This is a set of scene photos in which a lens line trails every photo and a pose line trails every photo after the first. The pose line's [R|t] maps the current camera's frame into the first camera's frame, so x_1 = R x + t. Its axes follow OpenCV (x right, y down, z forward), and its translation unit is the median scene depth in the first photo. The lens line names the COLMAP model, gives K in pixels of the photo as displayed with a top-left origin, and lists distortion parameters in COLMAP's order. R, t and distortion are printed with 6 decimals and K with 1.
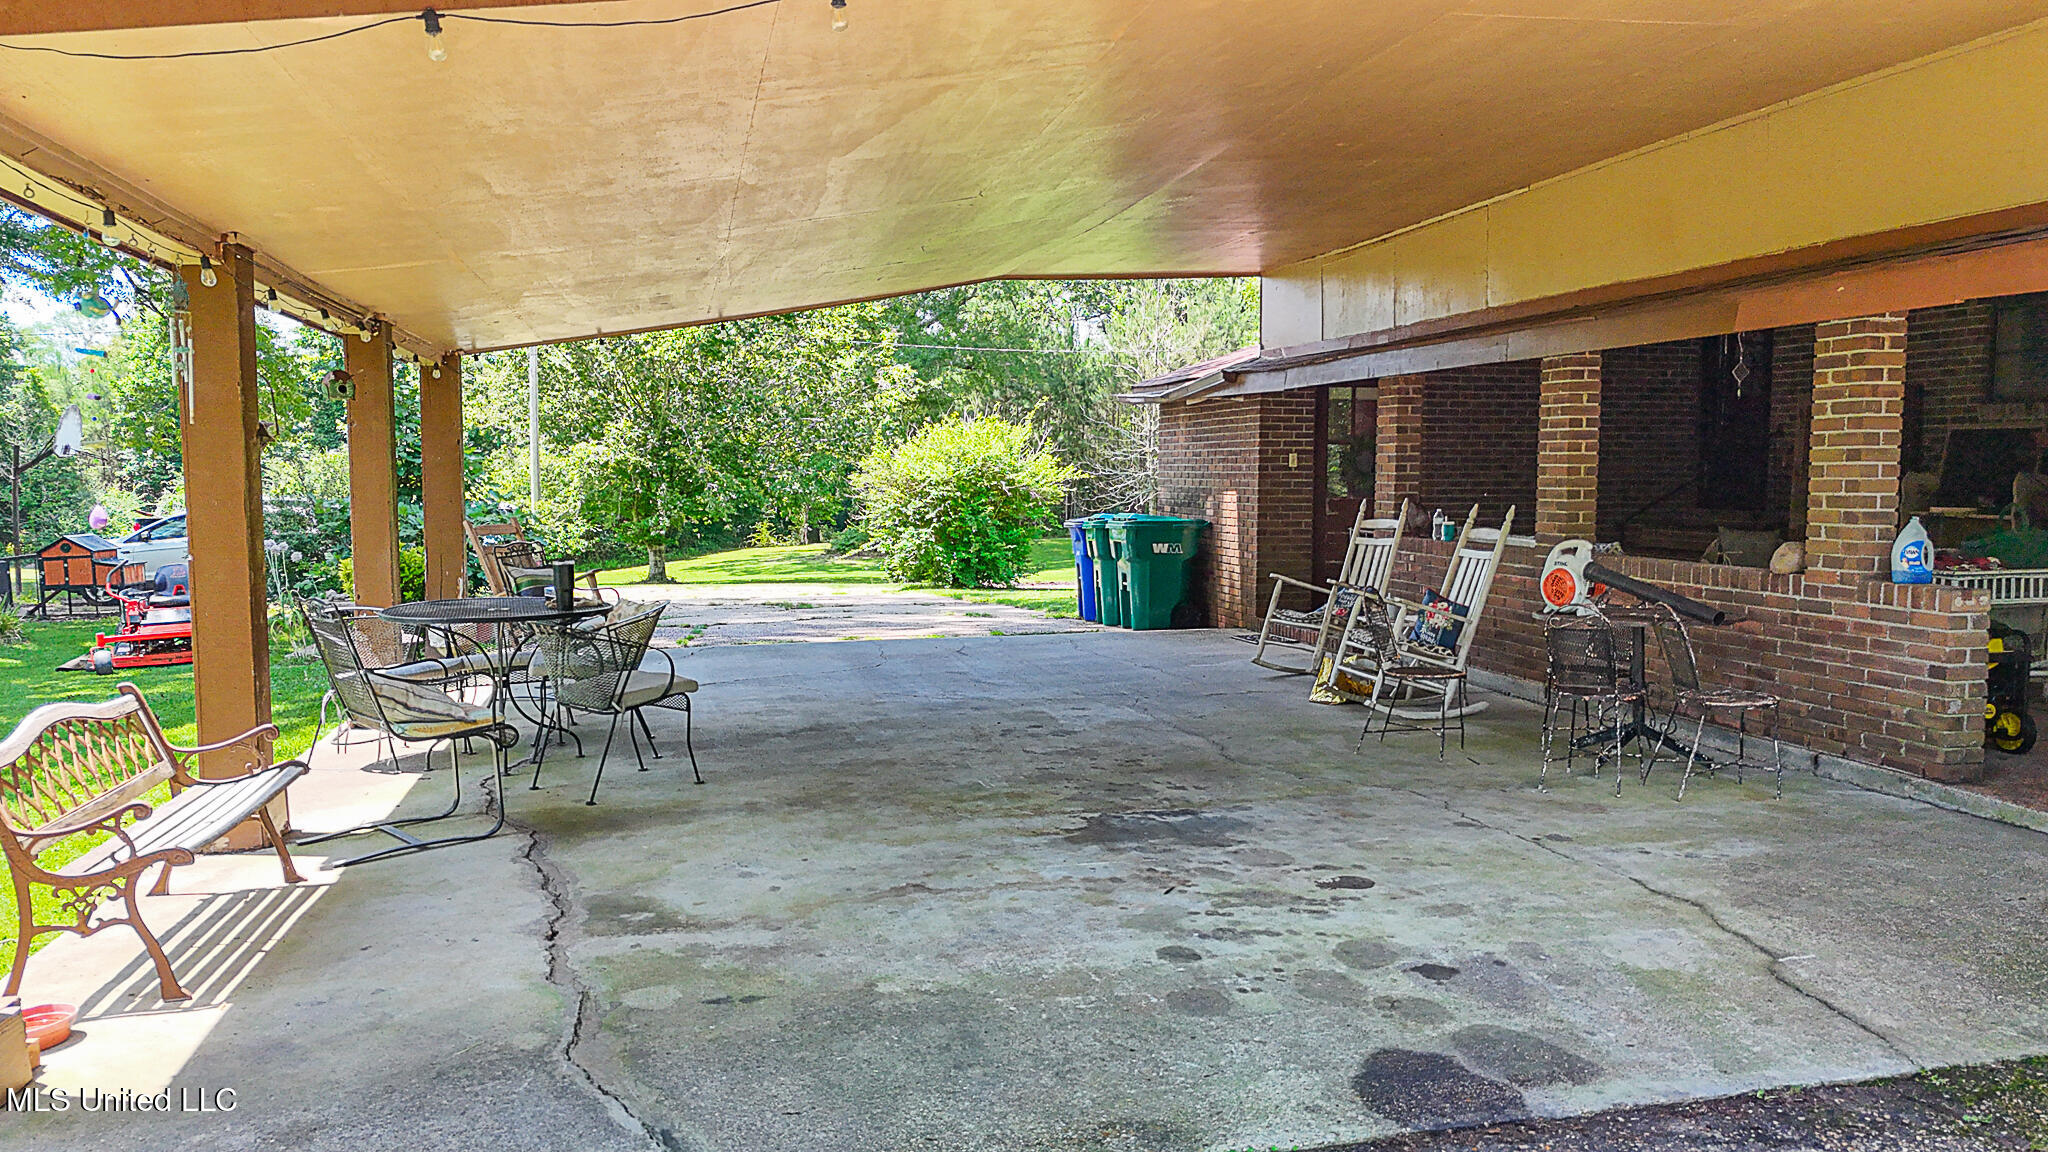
lens RADIAL K [[1465.9, 0, 1020.4], [0, 1465.9, 579.3], [0, 0, 1]] dist [0.057608, -0.036027]
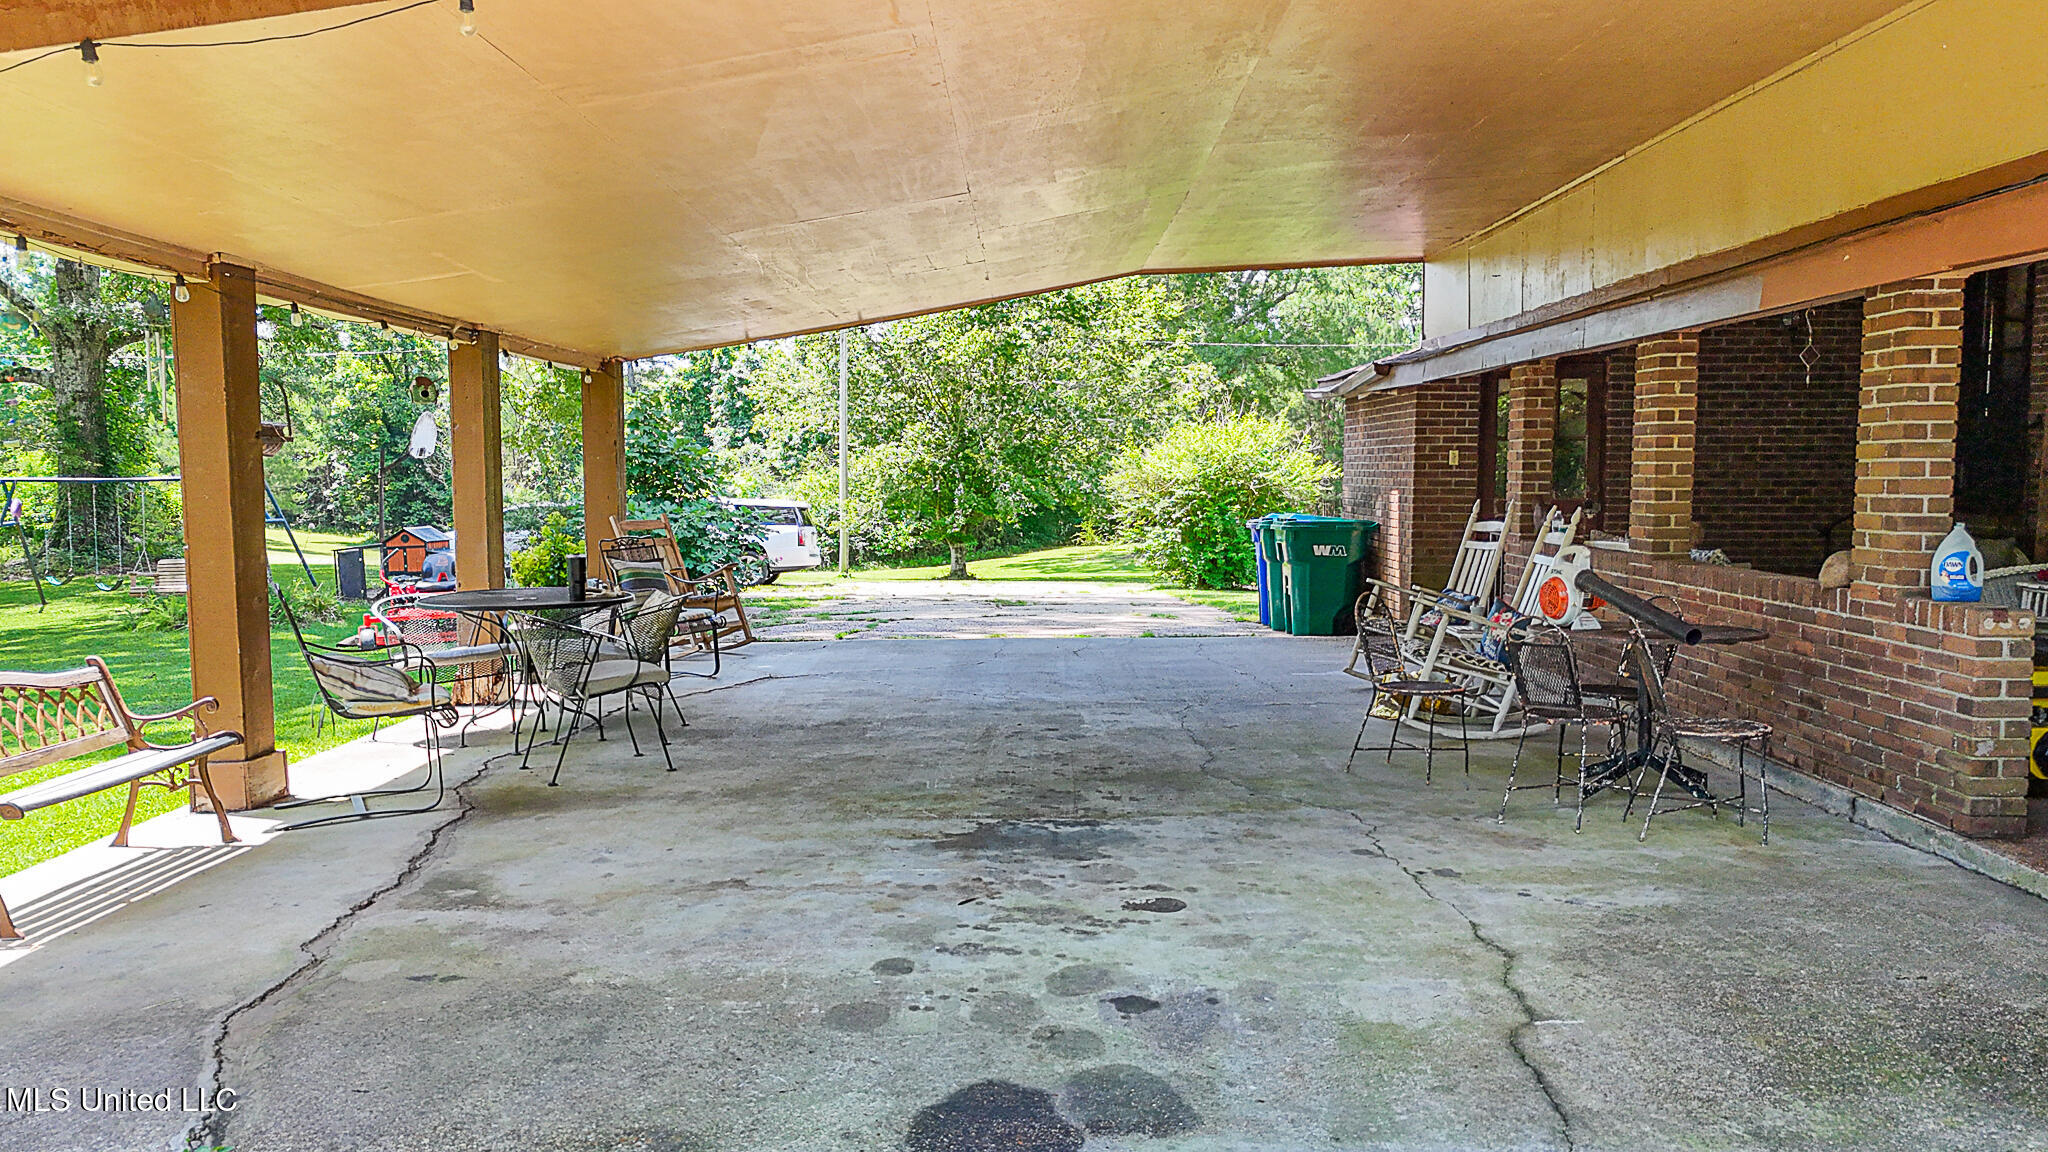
lens RADIAL K [[1465.9, 0, 1023.5], [0, 1465.9, 580.7], [0, 0, 1]] dist [0.057608, -0.036027]
pose [[0.973535, 0.017323, -0.227882, 0.270541], [-0.017078, 0.999850, 0.003050, -0.002426], [0.227901, 0.000923, 0.973684, 0.050111]]
